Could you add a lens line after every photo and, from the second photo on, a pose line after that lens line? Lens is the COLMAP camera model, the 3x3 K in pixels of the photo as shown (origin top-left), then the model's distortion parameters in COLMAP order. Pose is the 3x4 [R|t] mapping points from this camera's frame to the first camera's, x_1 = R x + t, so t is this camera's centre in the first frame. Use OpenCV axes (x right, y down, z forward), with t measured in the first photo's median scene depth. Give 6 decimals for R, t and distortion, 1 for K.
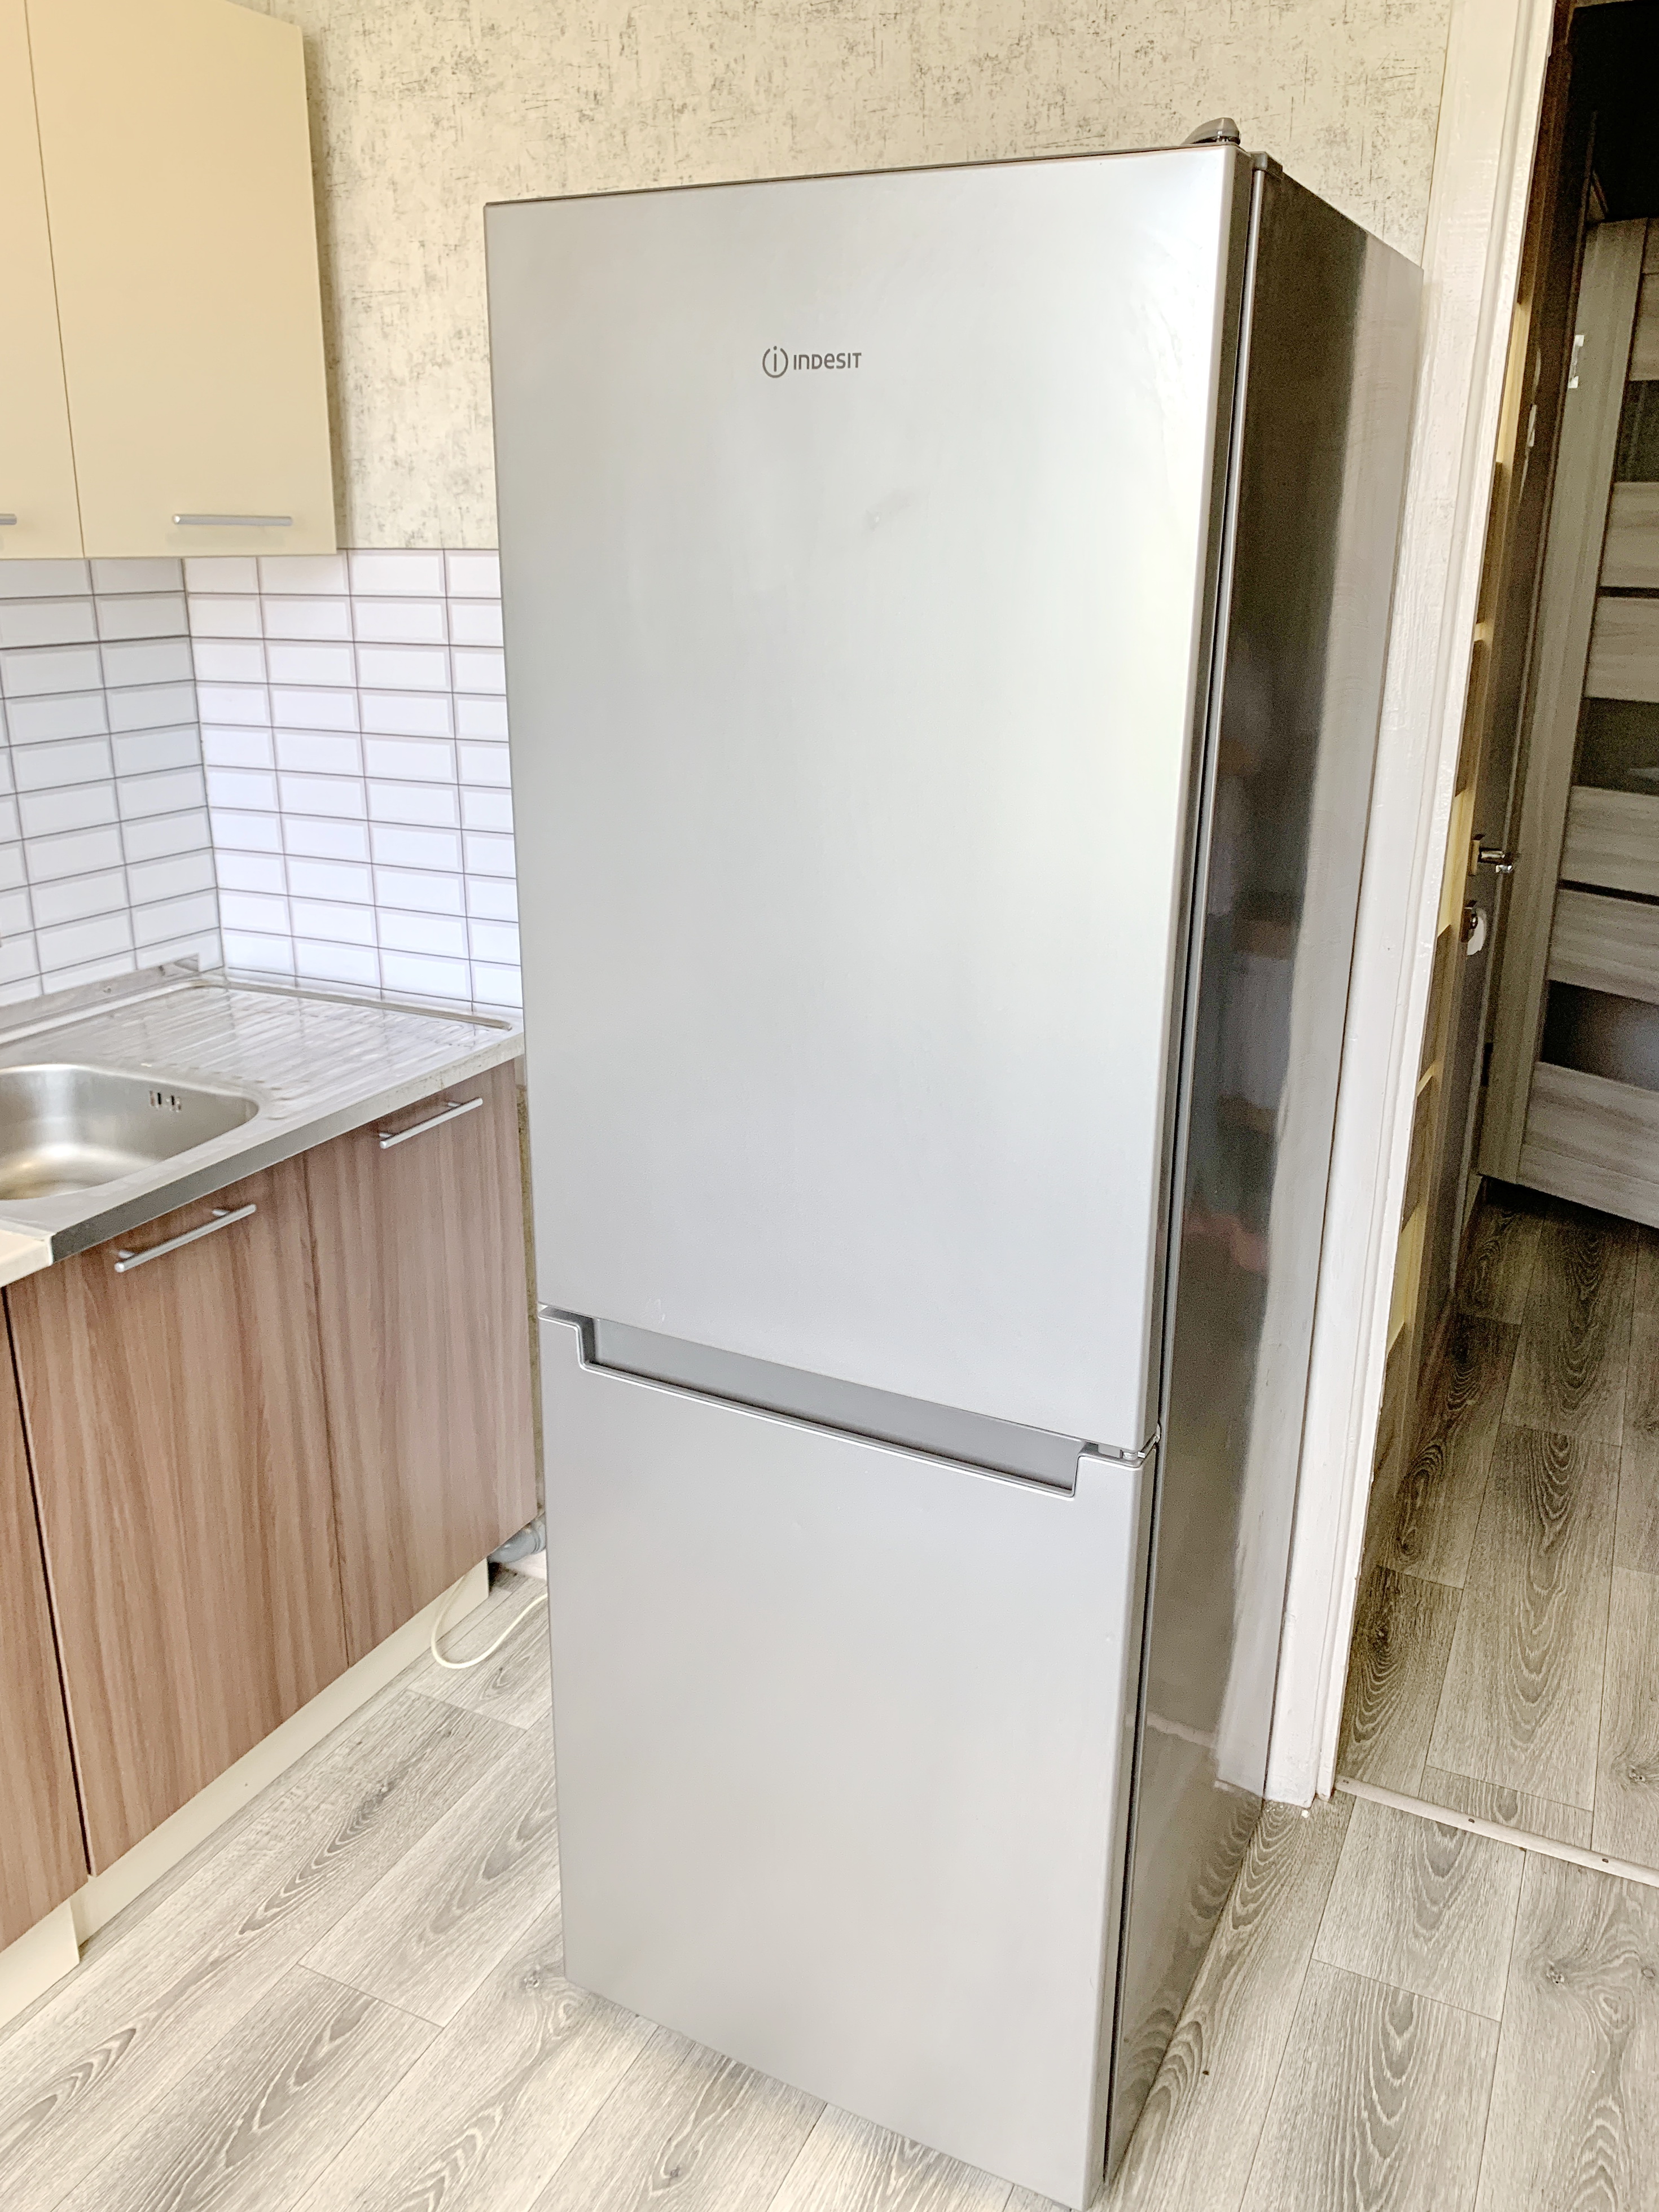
lens RADIAL K [[1711.9, 0, 833.7], [0, 1711.9, 1033.6], [0, 0, 1]] dist [0.027379, -0.039074]
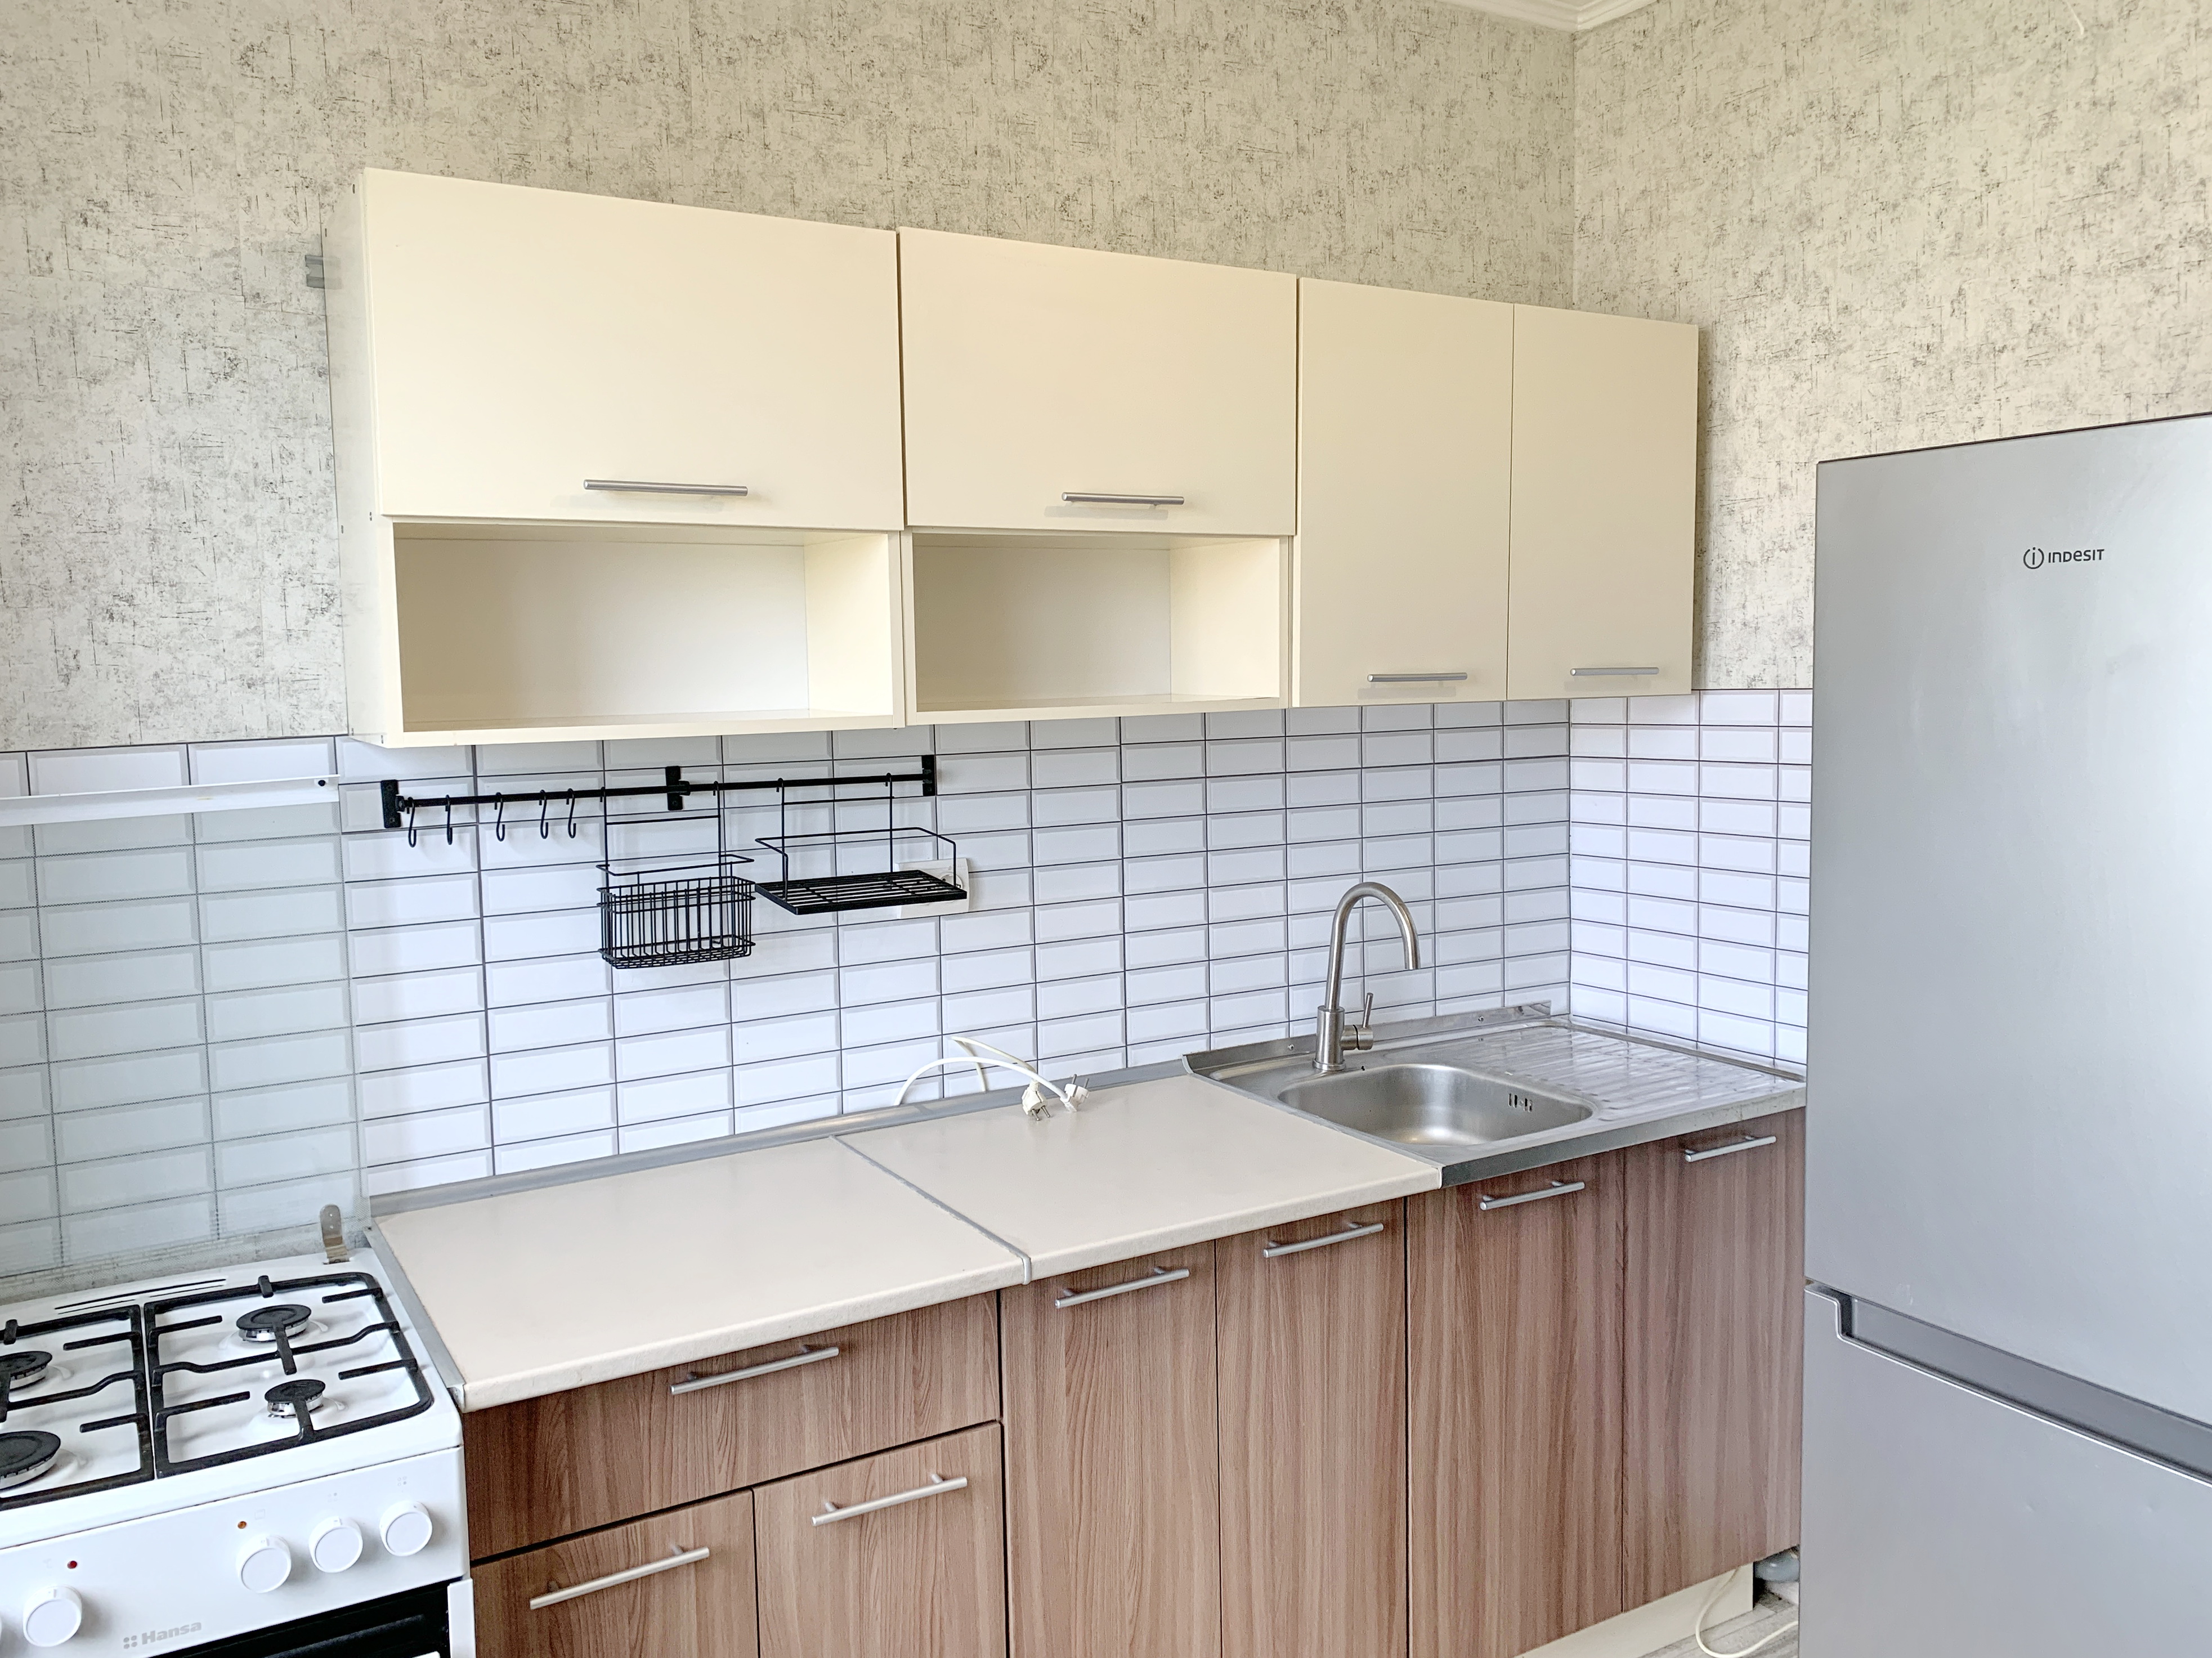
lens RADIAL K [[1711.8, 0, 1103.2], [0, 1711.8, 800.7], [0, 0, 1]] dist [0.027379, -0.039074]
pose [[0.825367, 0.025224, -0.564033, 0.078906], [-0.139951, 0.976964, -0.161104, 0.071217], [0.546976, 0.211907, 0.809884, -0.278866]]
